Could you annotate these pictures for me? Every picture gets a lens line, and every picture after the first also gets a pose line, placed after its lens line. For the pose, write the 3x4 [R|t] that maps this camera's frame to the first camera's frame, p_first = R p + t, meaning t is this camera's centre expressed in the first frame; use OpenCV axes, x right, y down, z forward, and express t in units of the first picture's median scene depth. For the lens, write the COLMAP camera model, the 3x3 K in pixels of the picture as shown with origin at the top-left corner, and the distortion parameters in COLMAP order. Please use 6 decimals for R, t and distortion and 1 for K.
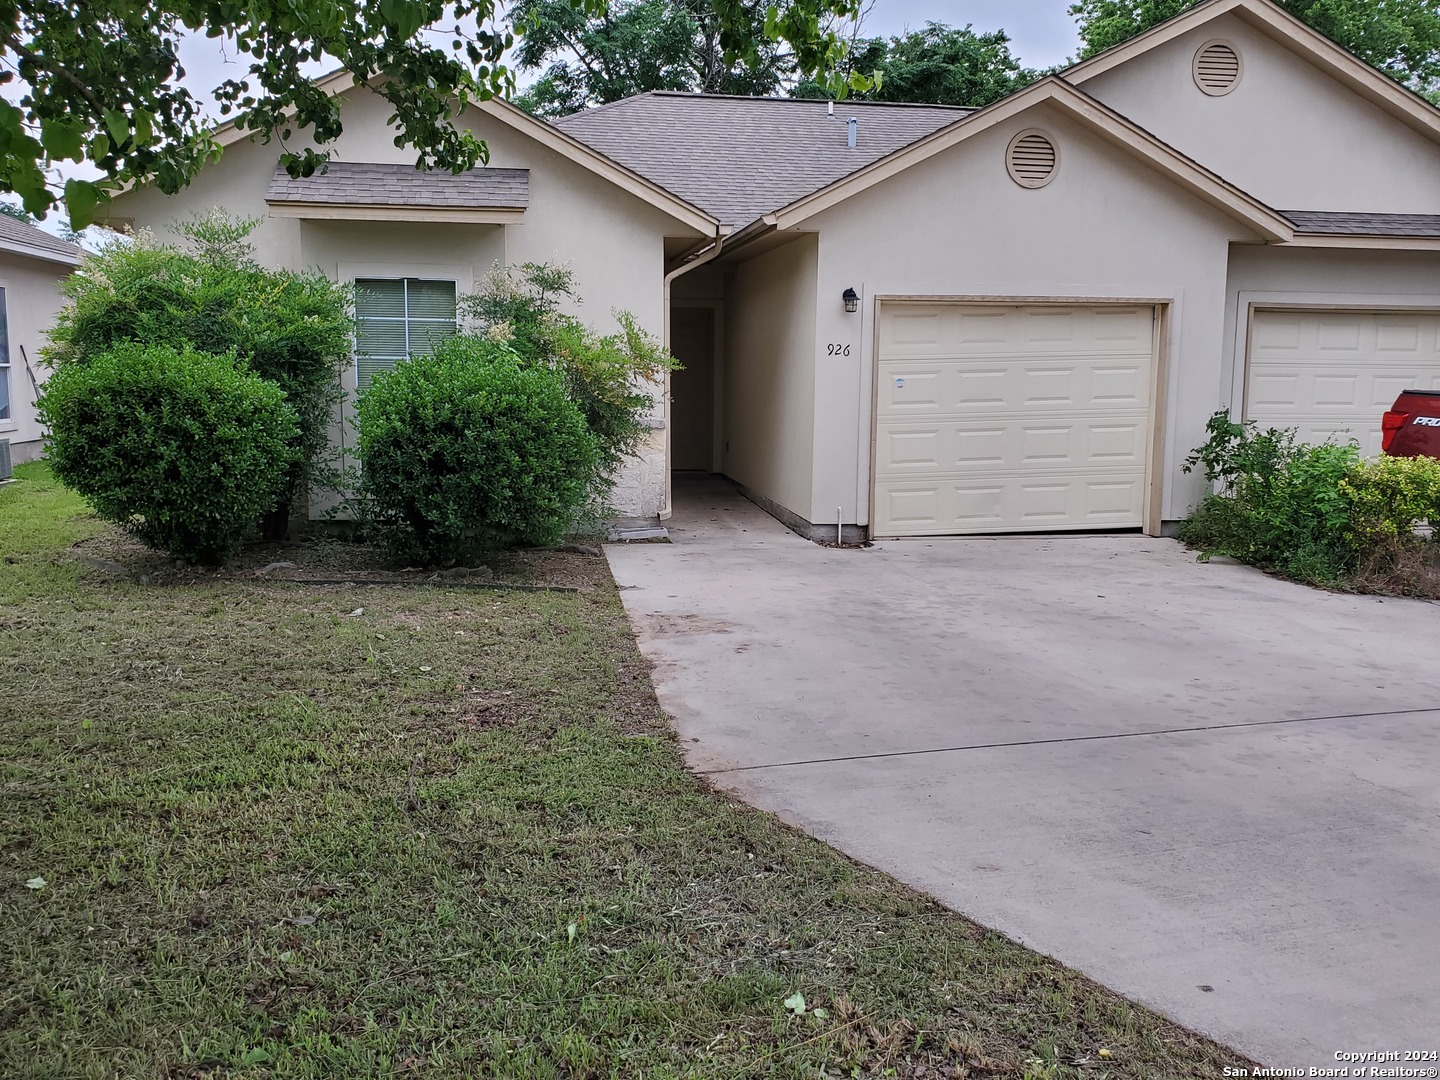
lens RADIAL K [[1296.4, 0, 716.4], [0, 1296.4, 548.9], [0, 0, 1]] dist [0.035153, -0.045569]
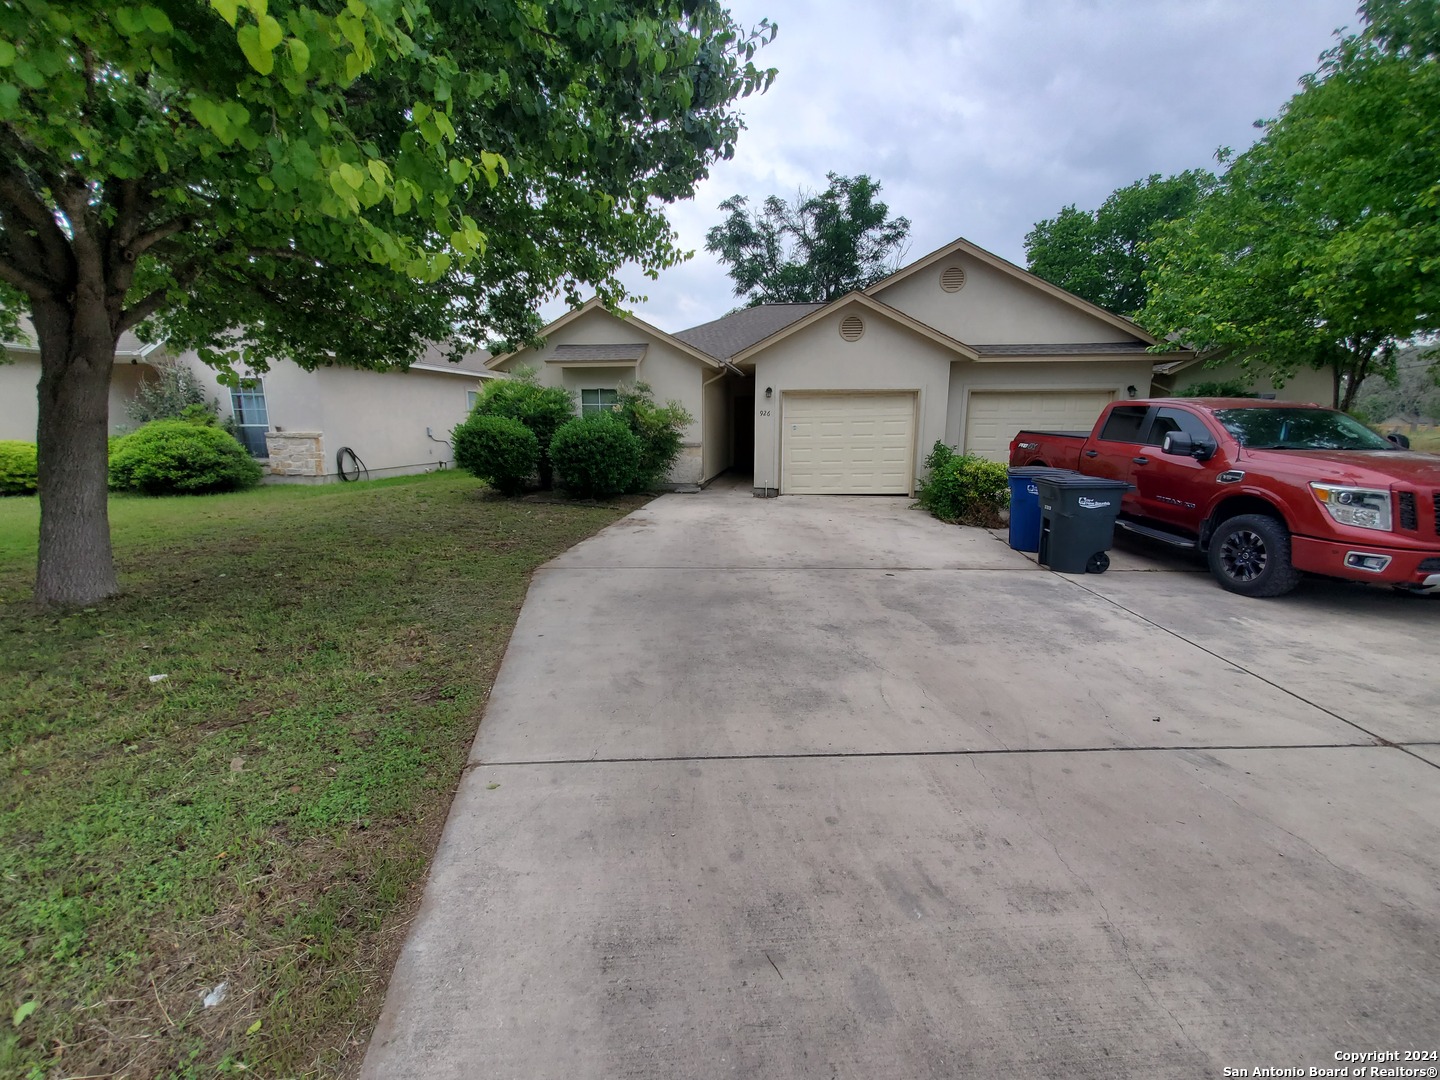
lens RADIAL K [[569.6, 0, 727.9], [0, 569.6, 534.9], [0, 0, 1]] dist [-0.000015, -0.000296]
pose [[0.954508, 0.049921, -0.293976, 0.347861], [-0.034316, 0.997726, 0.058006, 0.008439], [0.296203, -0.045279, 0.954051, -0.020014]]
